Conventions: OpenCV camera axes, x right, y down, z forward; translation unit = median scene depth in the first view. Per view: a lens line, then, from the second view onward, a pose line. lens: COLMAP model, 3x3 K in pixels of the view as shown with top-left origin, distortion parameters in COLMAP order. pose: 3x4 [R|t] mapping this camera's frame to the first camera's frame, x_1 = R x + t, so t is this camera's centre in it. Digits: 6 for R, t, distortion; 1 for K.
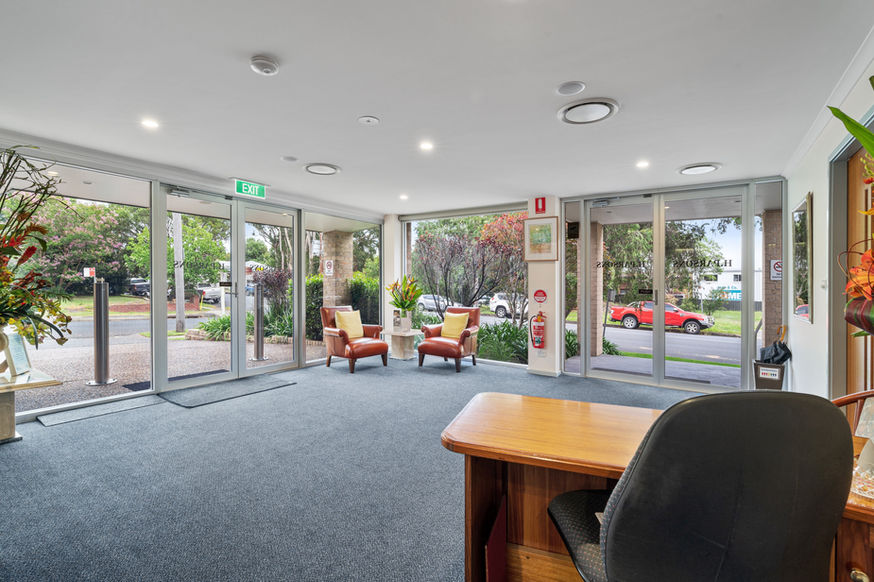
lens RADIAL K [[407.2, 0, 432.8], [0, 407.2, 286.8], [0, 0, 1]] dist [0.000249, 0.000105]
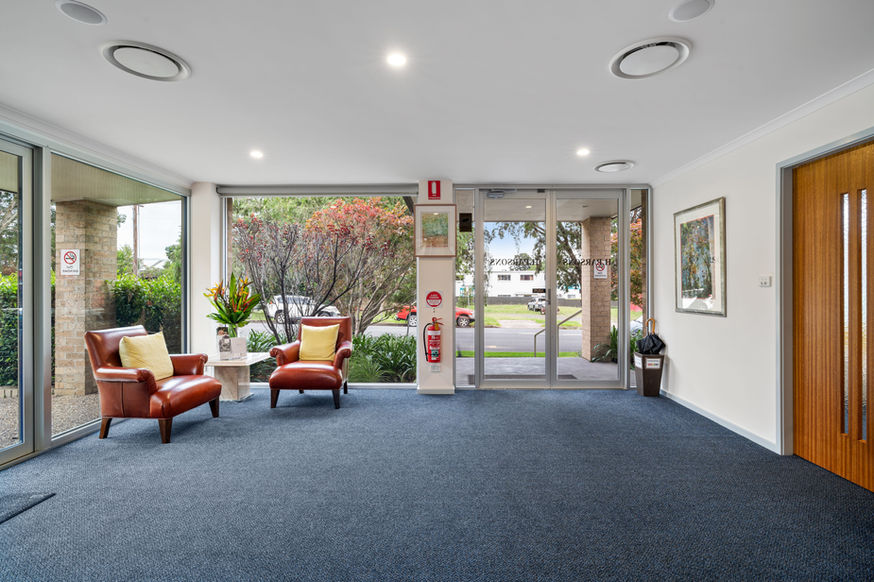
lens RADIAL K [[413.4, 0, 434.2], [0, 413.4, 283.6], [0, 0, 1]] dist [-0.002045, -0.000450]
pose [[0.836166, -0.012190, 0.548340, -0.191598], [0.017656, 0.999833, -0.004698, -0.004638], [-0.548192, 0.013610, 0.836242, 0.286237]]
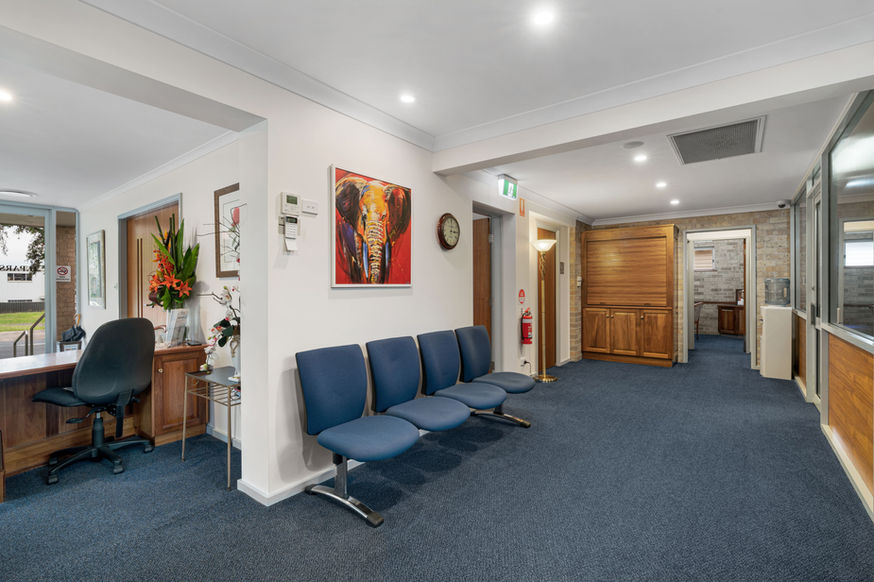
lens RADIAL K [[407.2, 0, 432.8], [0, 407.2, 286.8], [0, 0, 1]] dist [0.000249, 0.000105]
pose [[0.066554, -0.009606, 0.997737, -0.358064], [0.007992, 0.999927, 0.009094, -0.002998], [-0.997751, 0.007368, 0.066626, -0.249751]]
